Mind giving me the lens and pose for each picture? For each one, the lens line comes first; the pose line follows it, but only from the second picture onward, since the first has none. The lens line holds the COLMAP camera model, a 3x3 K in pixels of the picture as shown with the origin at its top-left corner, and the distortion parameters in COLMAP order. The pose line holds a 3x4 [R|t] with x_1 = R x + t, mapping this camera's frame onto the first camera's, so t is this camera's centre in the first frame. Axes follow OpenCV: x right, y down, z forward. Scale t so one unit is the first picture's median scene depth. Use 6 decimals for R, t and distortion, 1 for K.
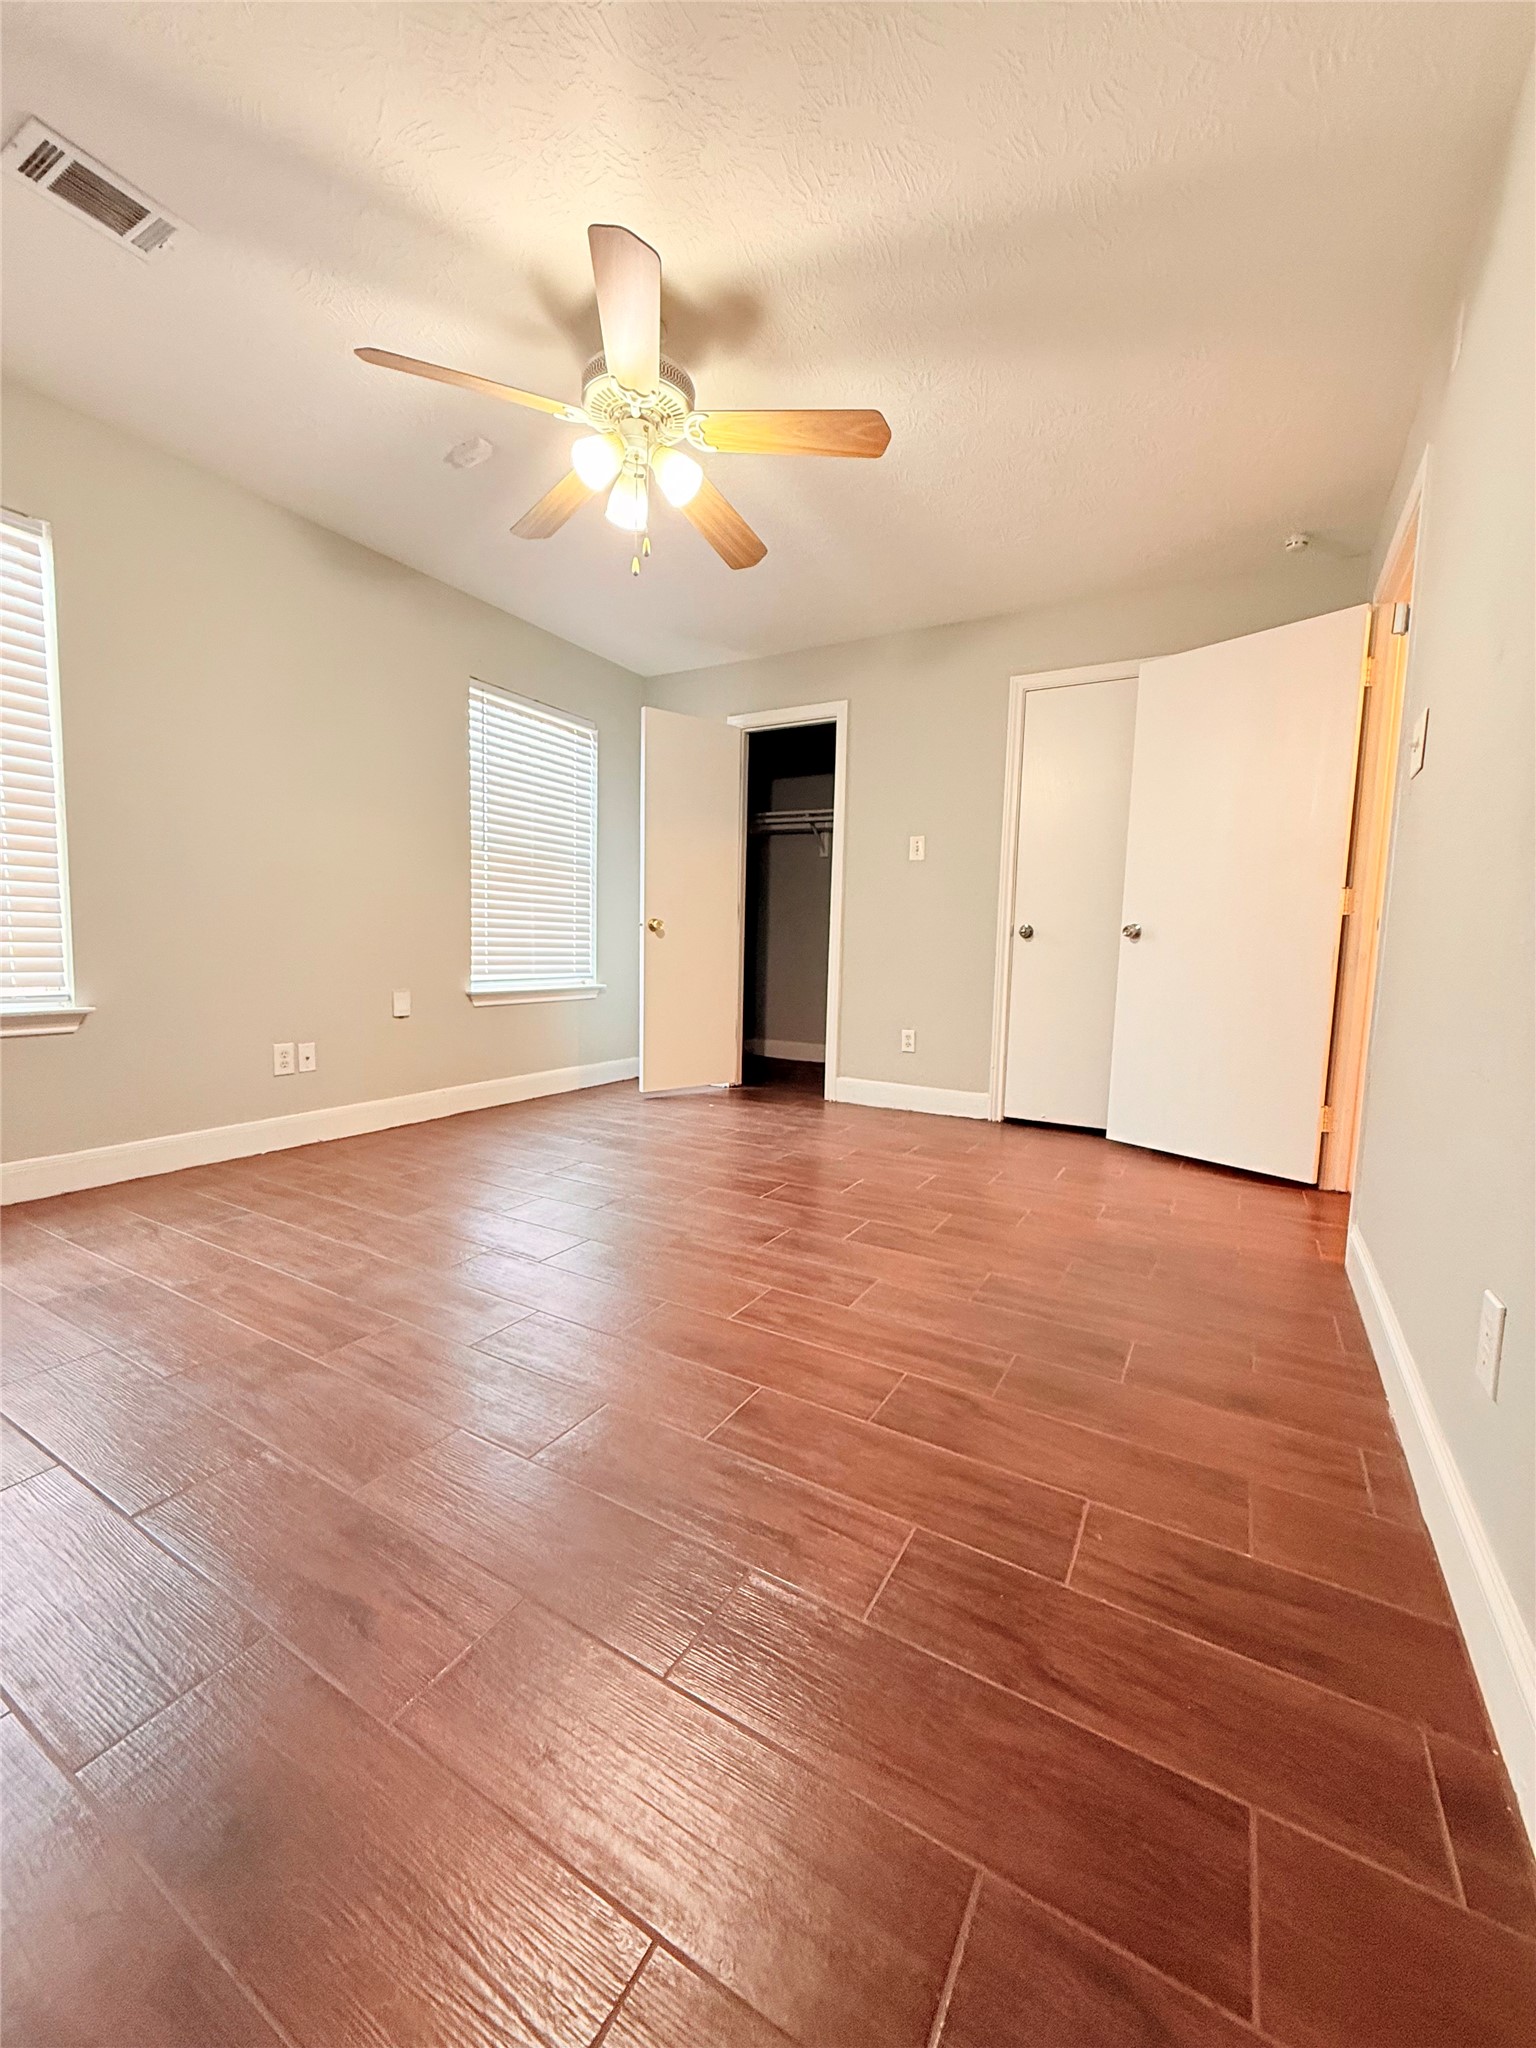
lens RADIAL K [[812.9, 0, 768.0], [0, 812.9, 1024.0], [0, 0, 1]] dist [0.022578, 0.000022]
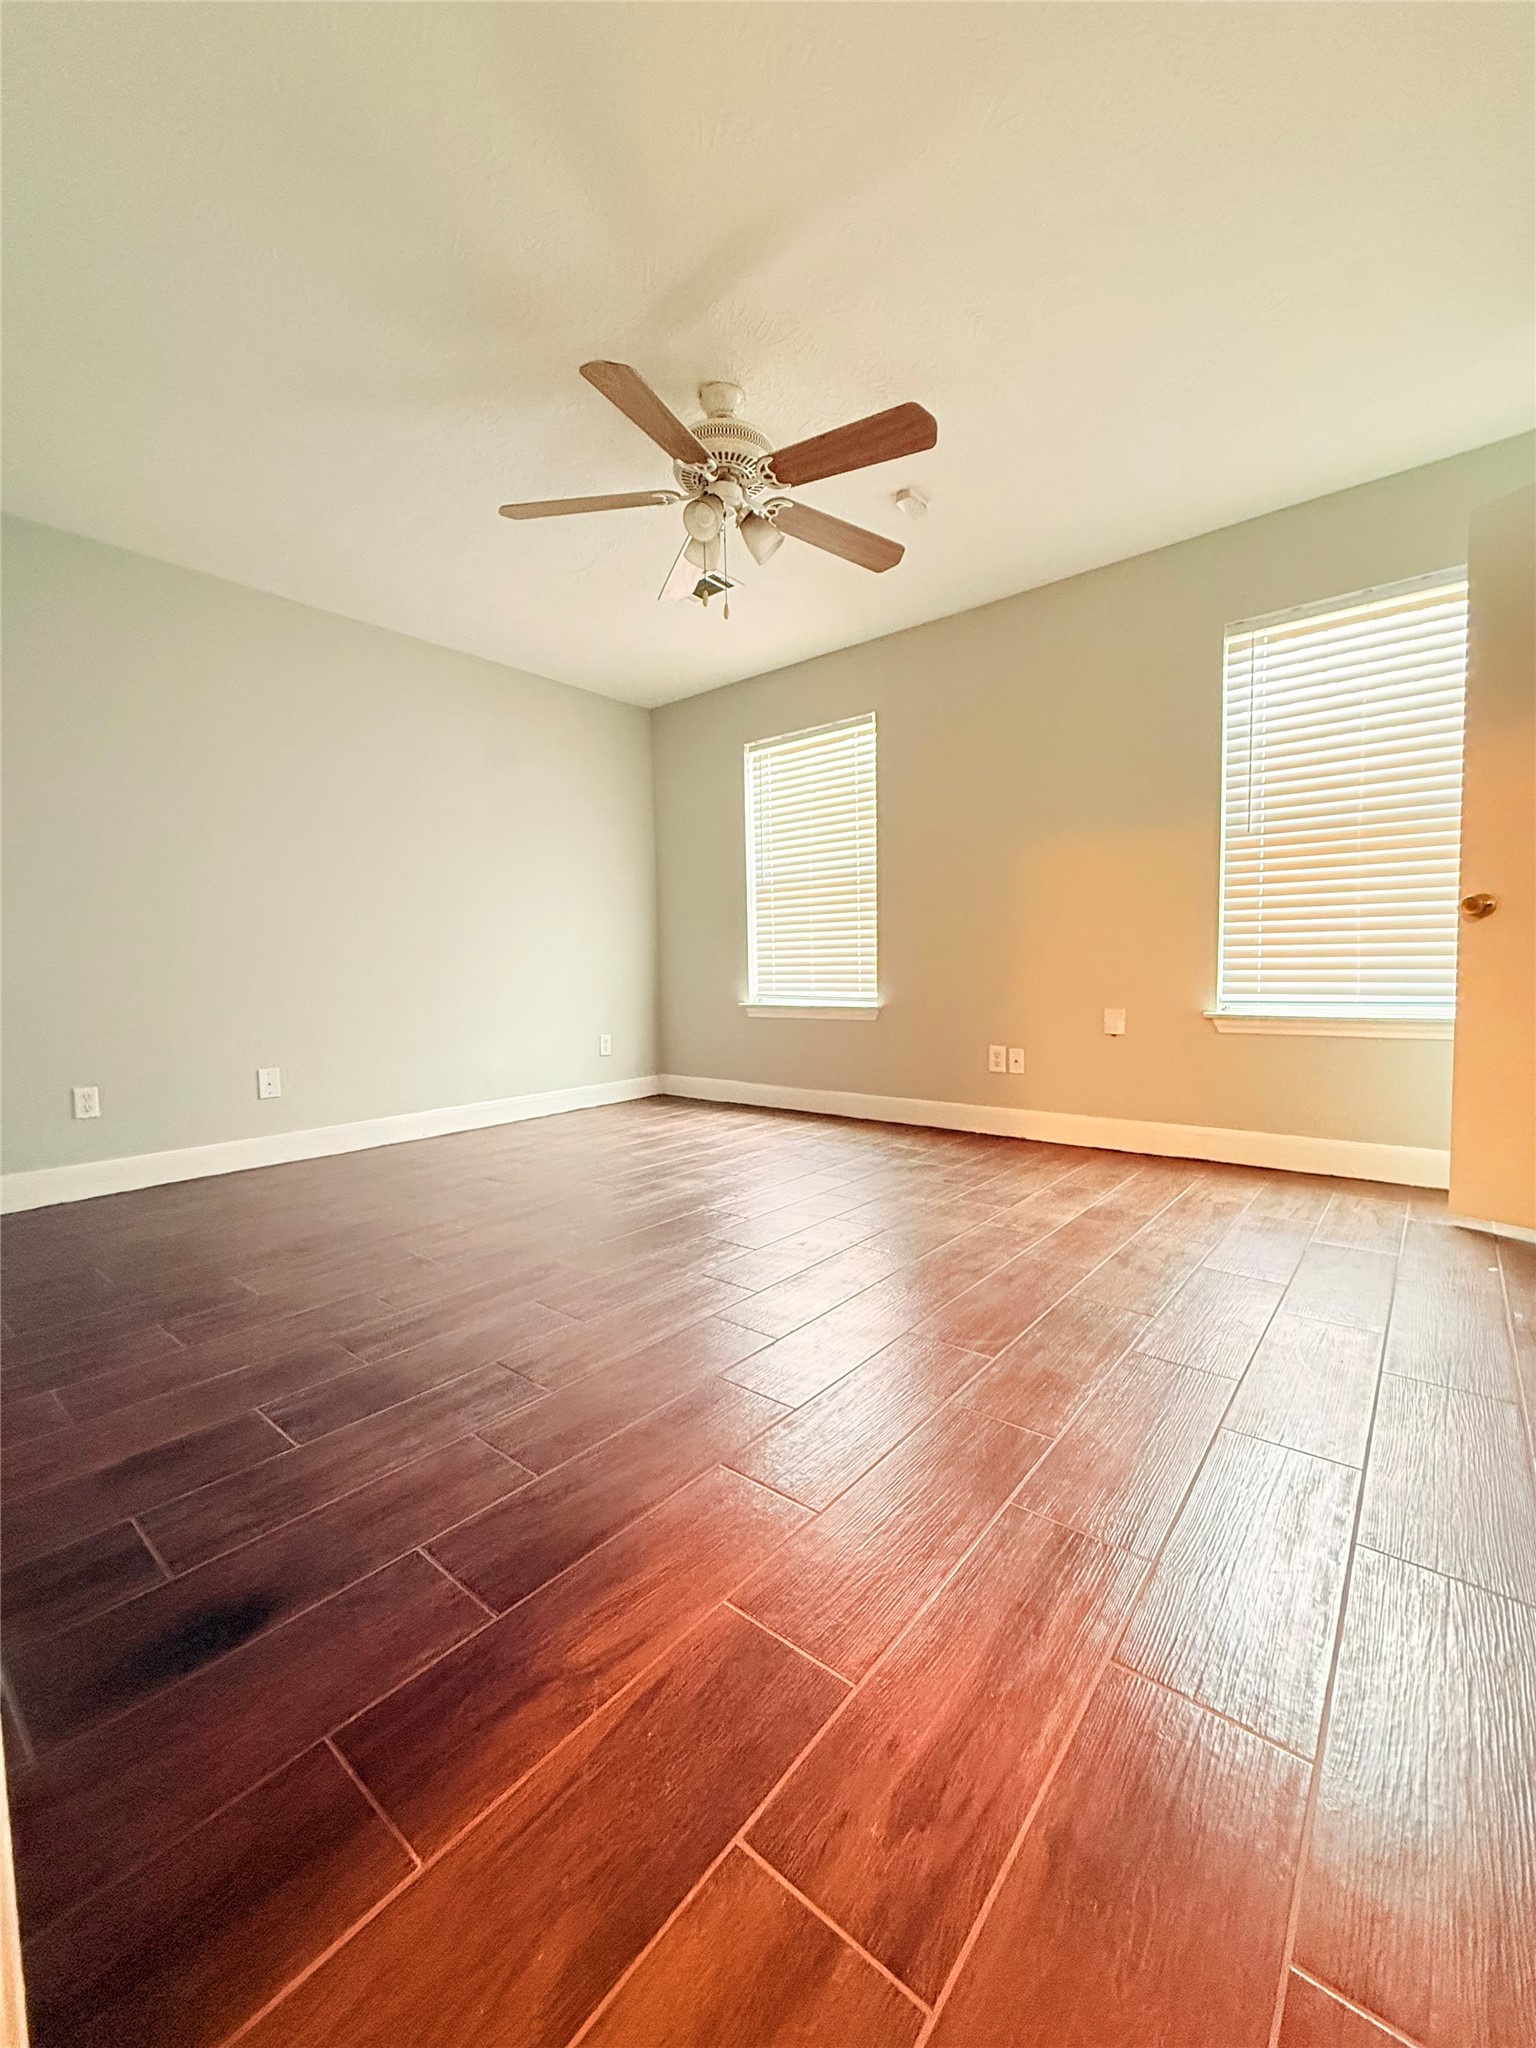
lens RADIAL K [[812.9, 0, 768.0], [0, 812.9, 1024.0], [0, 0, 1]] dist [0.022578, 0.000022]
pose [[-0.177241, 0.034738, -0.983554, 0.619960], [-0.091628, 0.994454, 0.051635, -0.037952], [0.979893, 0.099273, -0.173075, 0.875952]]
